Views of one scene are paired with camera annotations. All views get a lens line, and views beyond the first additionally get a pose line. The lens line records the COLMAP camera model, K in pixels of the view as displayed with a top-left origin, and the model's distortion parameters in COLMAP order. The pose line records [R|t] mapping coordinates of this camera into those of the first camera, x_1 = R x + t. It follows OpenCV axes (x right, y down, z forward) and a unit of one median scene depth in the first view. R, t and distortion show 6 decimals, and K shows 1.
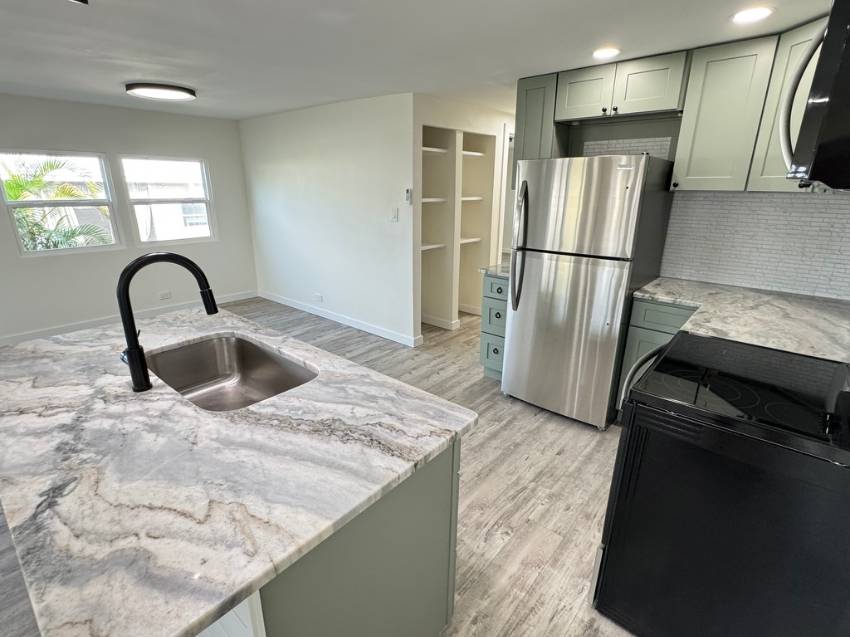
lens RADIAL K [[422.6, 0, 424.7], [0, 422.6, 317.9], [0, 0, 1]] dist [-0.001264, 0.000427]
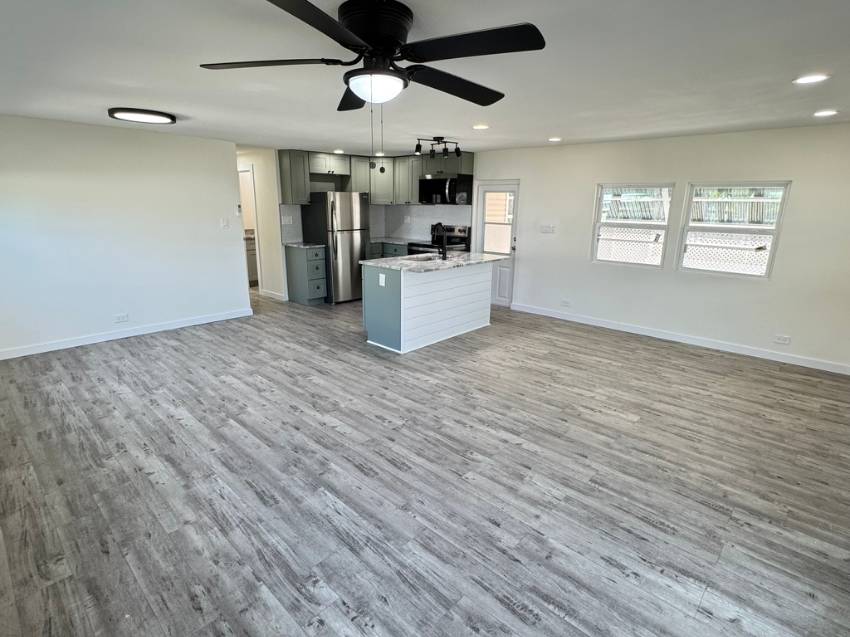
lens RADIAL K [[442.2, 0, 426.8], [0, 442.2, 316.9], [0, 0, 1]] dist [-0.001754, 0.000050]
pose [[0.033406, -0.255983, 0.966104, -2.178328], [0.289616, 0.927648, 0.235780, -0.156329], [-0.956560, 0.271922, 0.105126, 0.427875]]
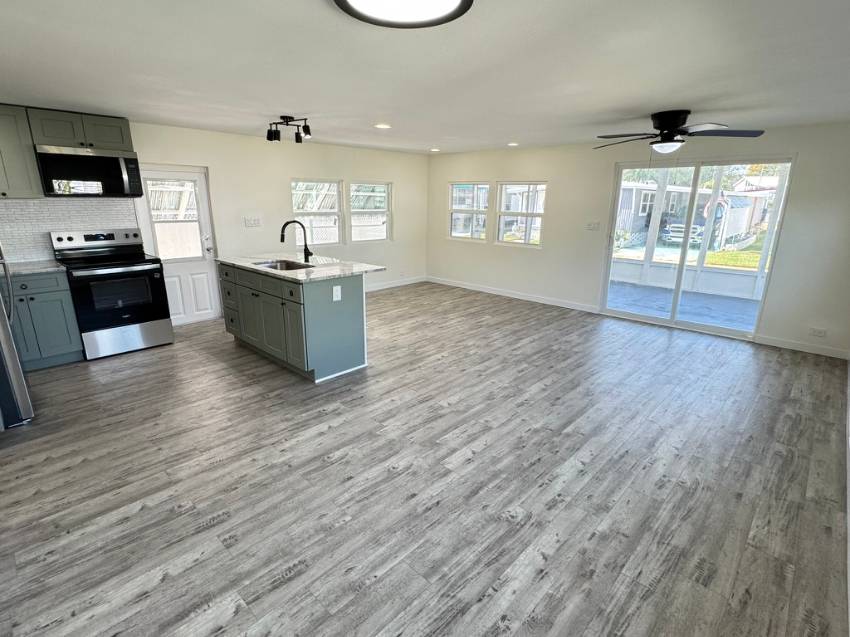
lens RADIAL K [[422.6, 0, 418.3], [0, 422.6, 318.4], [0, 0, 1]] dist [-0.001264, 0.000427]
pose [[-0.998172, -0.031601, 0.051525, -0.819206], [0.002002, 0.834692, 0.550714, -0.602568], [-0.060410, 0.549810, -0.833102, 1.869036]]
